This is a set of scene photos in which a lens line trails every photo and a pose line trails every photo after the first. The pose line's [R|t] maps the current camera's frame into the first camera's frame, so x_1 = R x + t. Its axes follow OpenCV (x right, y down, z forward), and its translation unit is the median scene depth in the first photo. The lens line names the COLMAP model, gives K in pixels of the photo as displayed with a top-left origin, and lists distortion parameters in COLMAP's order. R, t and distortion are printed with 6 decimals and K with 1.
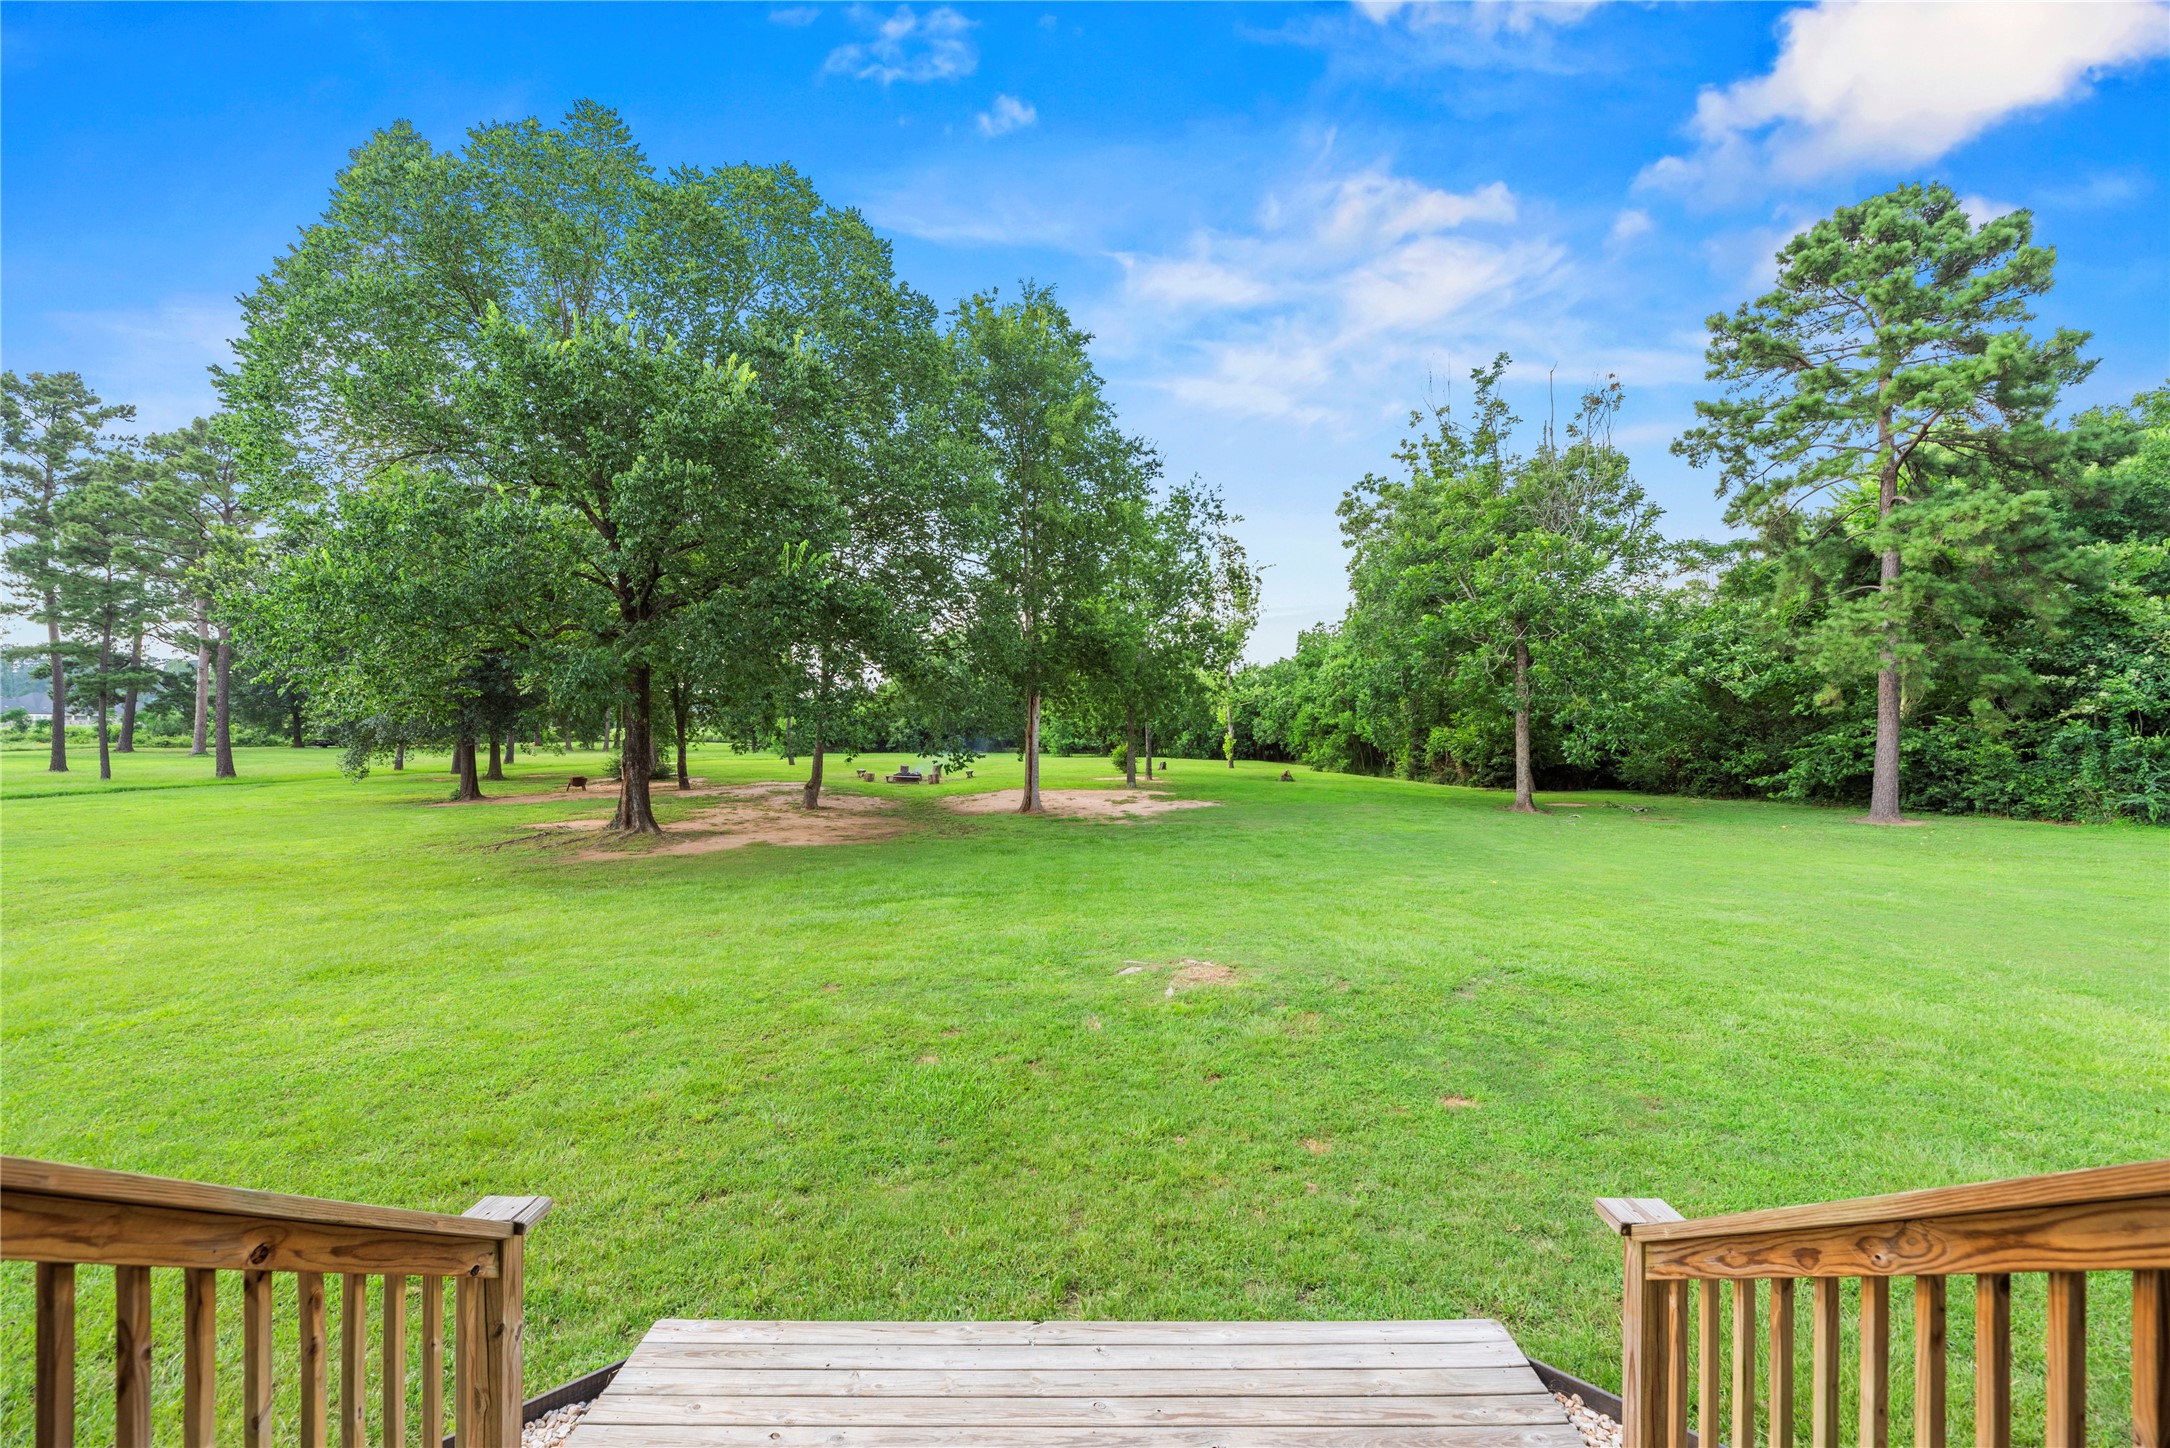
lens RADIAL K [[900.9, 0, 1090.4], [0, 900.9, 727.2], [0, 0, 1]] dist [-0.003342, -0.001538]
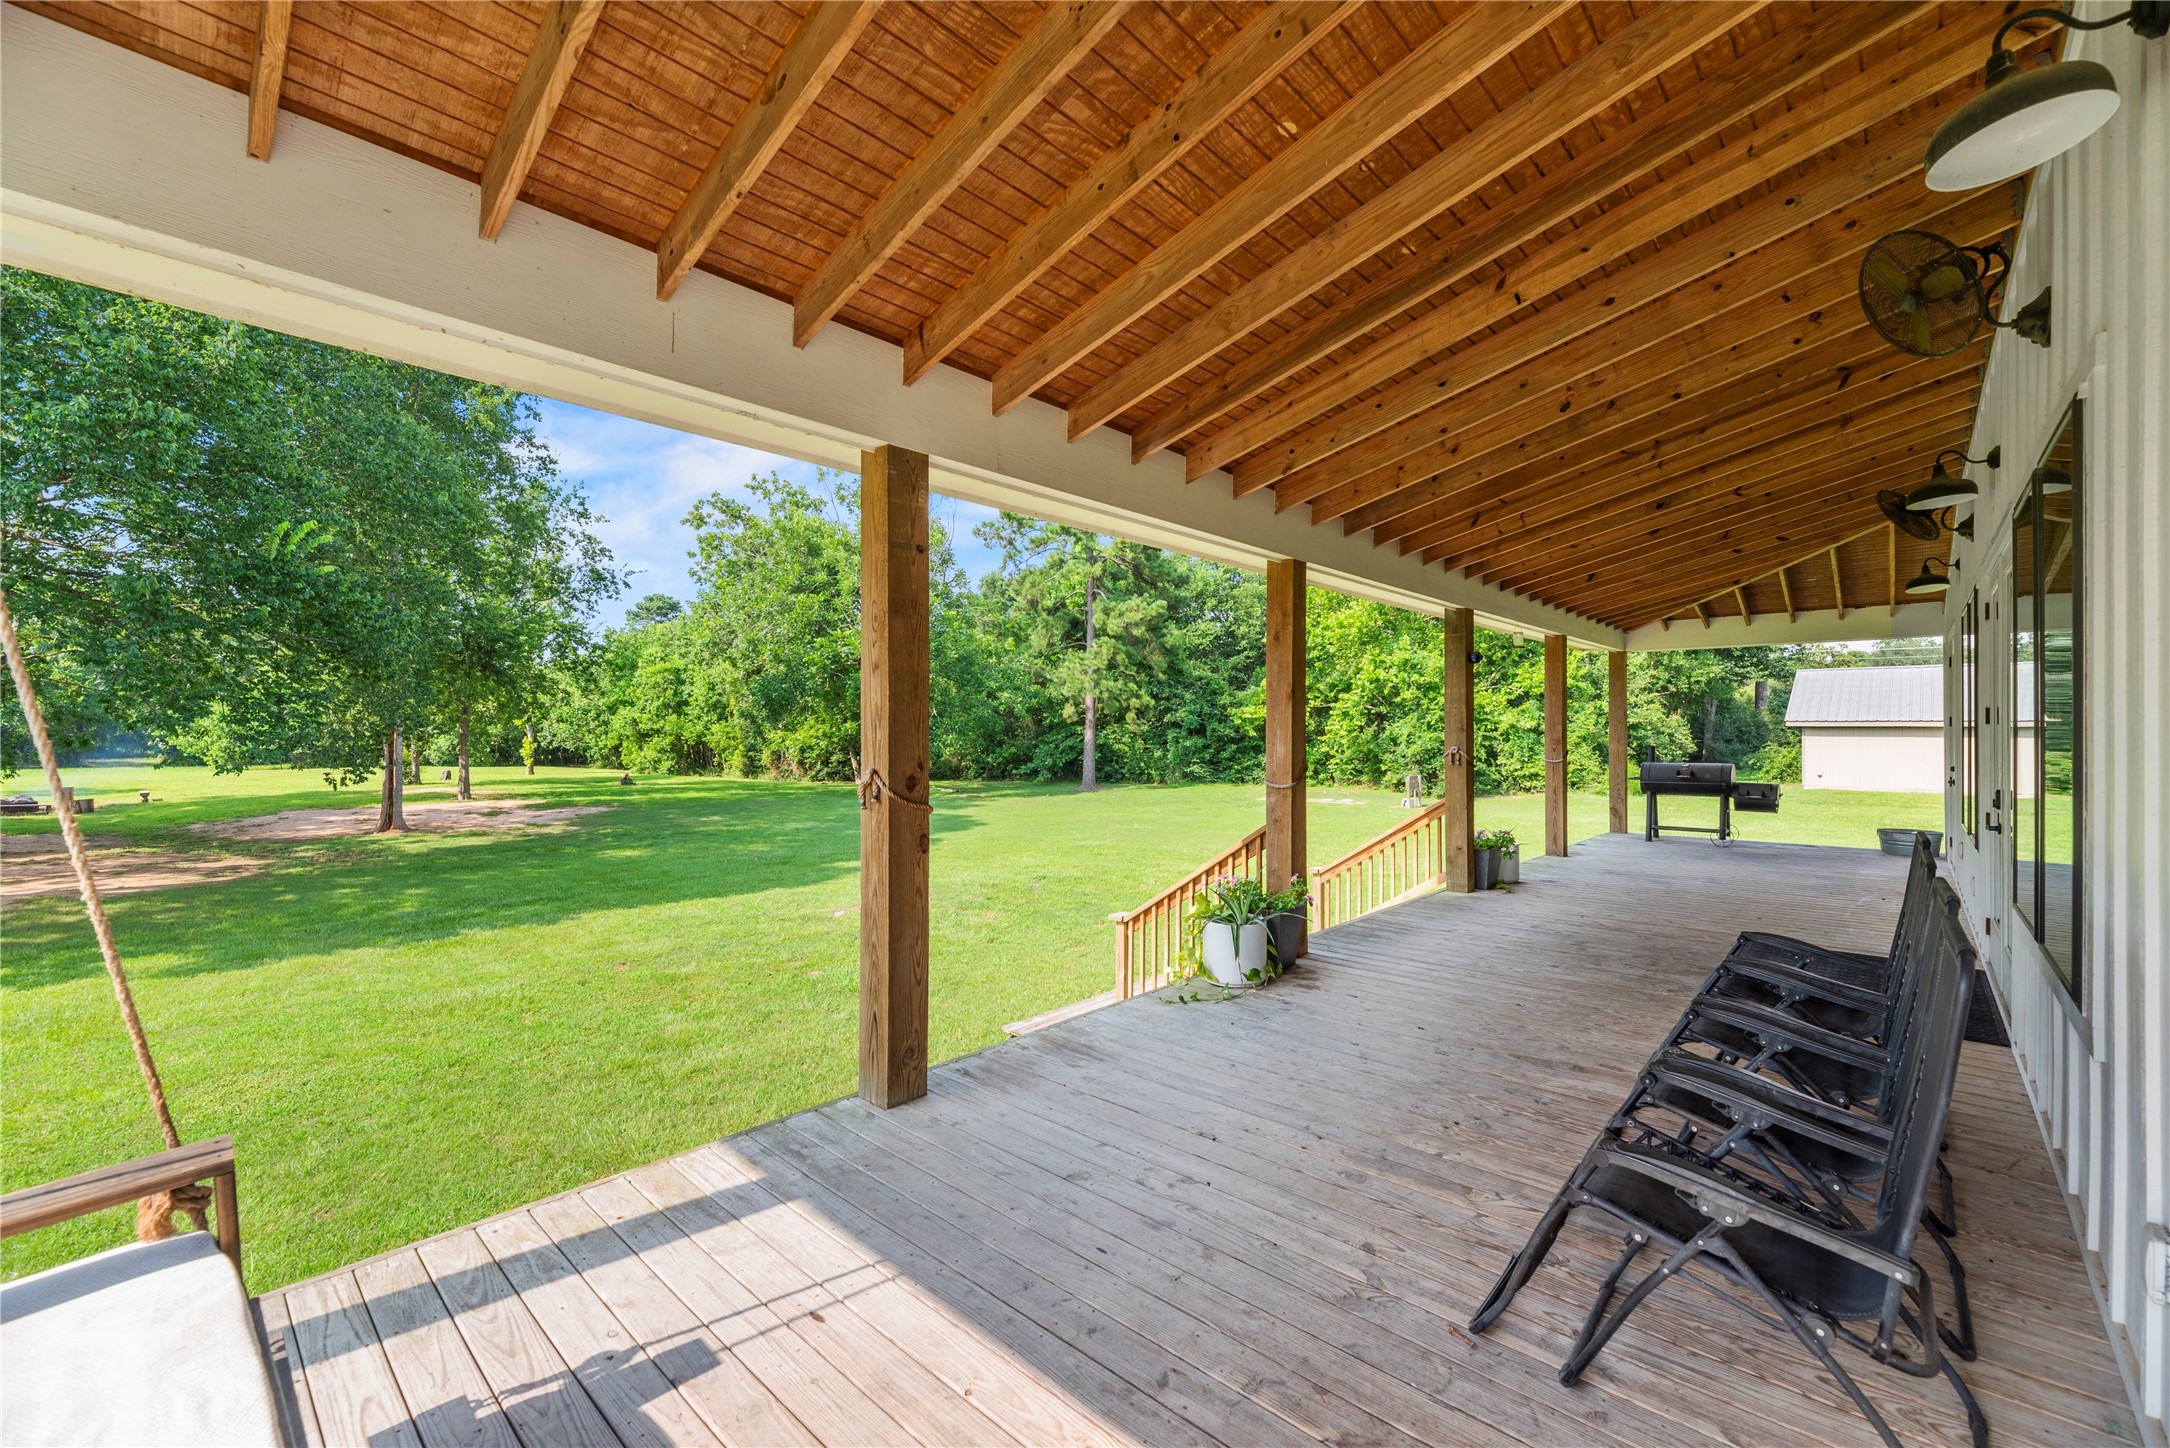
lens RADIAL K [[900.9, 0, 1094.7], [0, 900.9, 724.2], [0, 0, 1]] dist [-0.003342, -0.001538]
pose [[0.671514, 0.002744, 0.740987, -0.268983], [-0.000184, 0.999994, -0.003536, -0.005452], [-0.740992, 0.002238, 0.671510, -0.081220]]
